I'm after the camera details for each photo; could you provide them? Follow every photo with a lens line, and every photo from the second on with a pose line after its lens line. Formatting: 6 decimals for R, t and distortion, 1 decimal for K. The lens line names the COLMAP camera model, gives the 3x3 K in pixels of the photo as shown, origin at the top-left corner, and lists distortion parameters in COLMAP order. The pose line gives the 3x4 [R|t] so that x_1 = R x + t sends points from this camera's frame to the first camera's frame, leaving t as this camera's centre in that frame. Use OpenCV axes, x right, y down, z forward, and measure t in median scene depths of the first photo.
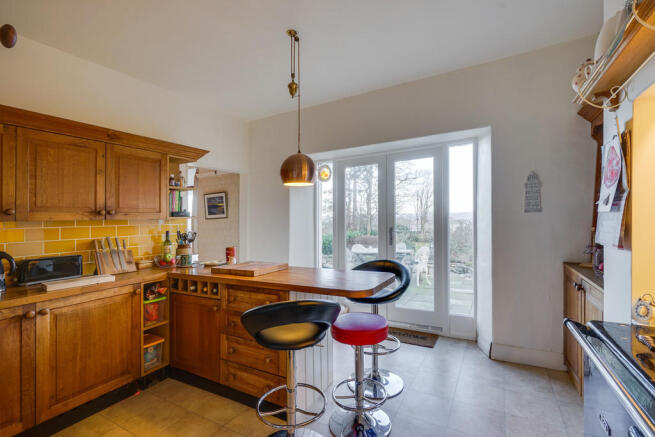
lens RADIAL K [[300.6, 0, 327.5], [0, 300.6, 218.5], [0, 0, 1]] dist [0.000097, 0.000065]
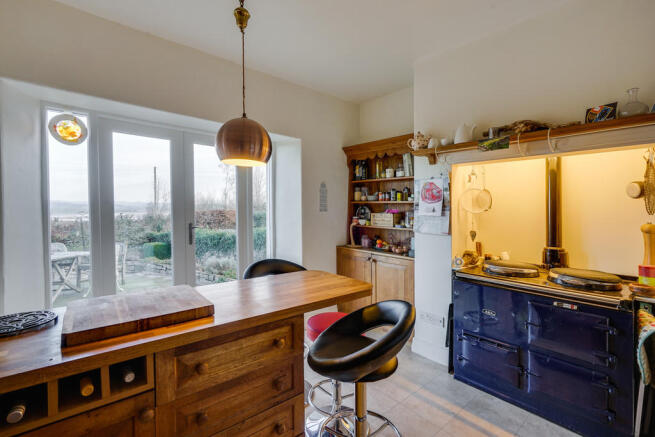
lens RADIAL K [[300.6, 0, 327.5], [0, 300.6, 218.5], [0, 0, 1]] dist [0.000097, 0.000065]
pose [[0.336209, 0.002847, 0.941783, -0.671836], [-0.029575, 0.999534, 0.007537, 0.000399], [-0.941323, -0.030387, 0.336136, 0.584670]]
